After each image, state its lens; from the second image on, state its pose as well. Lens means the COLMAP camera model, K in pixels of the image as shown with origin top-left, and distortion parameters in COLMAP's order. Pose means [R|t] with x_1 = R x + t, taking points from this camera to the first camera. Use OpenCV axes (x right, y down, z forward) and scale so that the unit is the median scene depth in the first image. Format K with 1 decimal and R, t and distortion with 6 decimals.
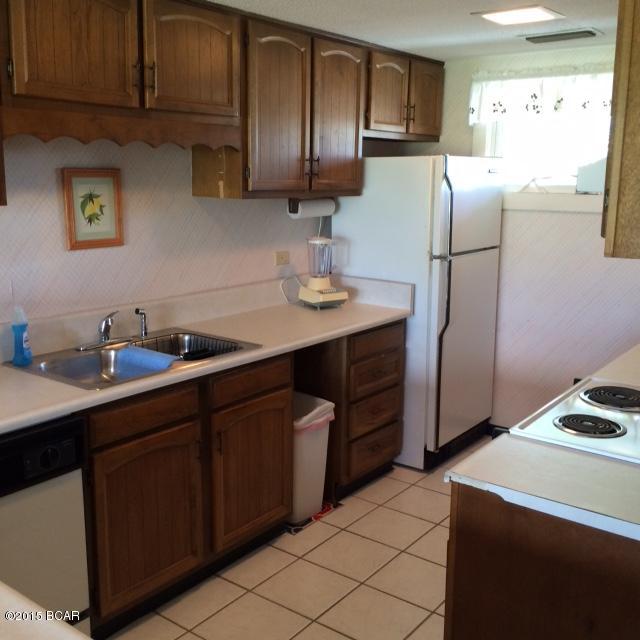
lens RADIAL K [[740.3, 0, 320.0], [0, 740.3, 320.0], [0, 0, 1]] dist [0.129428, 0.002598]
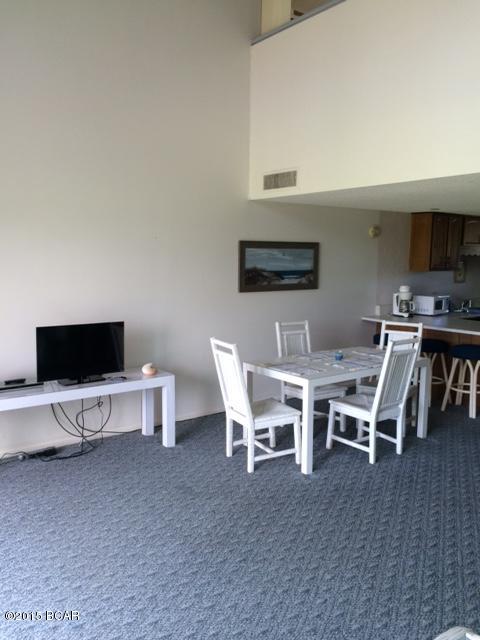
lens RADIAL K [[544.6, 0, 240.0], [0, 544.6, 320.0], [0, 0, 1]] dist [0.029385, -0.013177]
pose [[0.959376, 0.023638, -0.281137, -0.428494], [-0.047576, 0.995768, -0.078630, 0.257168], [0.278089, 0.088811, 0.956441, -1.367357]]
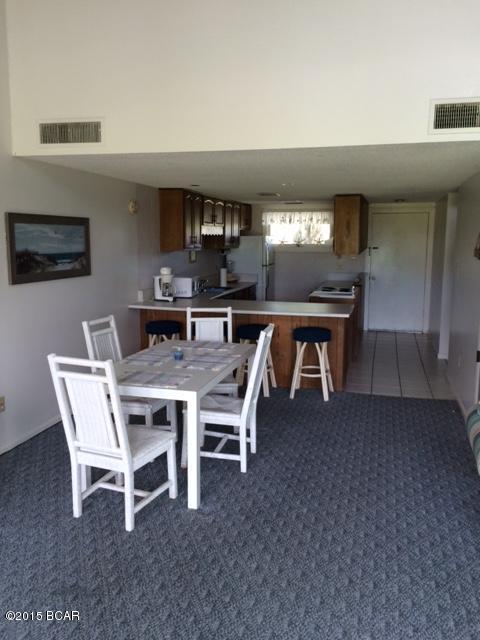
lens RADIAL K [[544.6, 0, 240.0], [0, 544.6, 320.0], [0, 0, 1]] dist [0.029385, -0.013177]
pose [[0.927077, -0.066708, 0.368887, -0.806315], [0.083690, 0.996034, -0.030210, 0.208171], [-0.365408, 0.058879, 0.928983, -1.131397]]
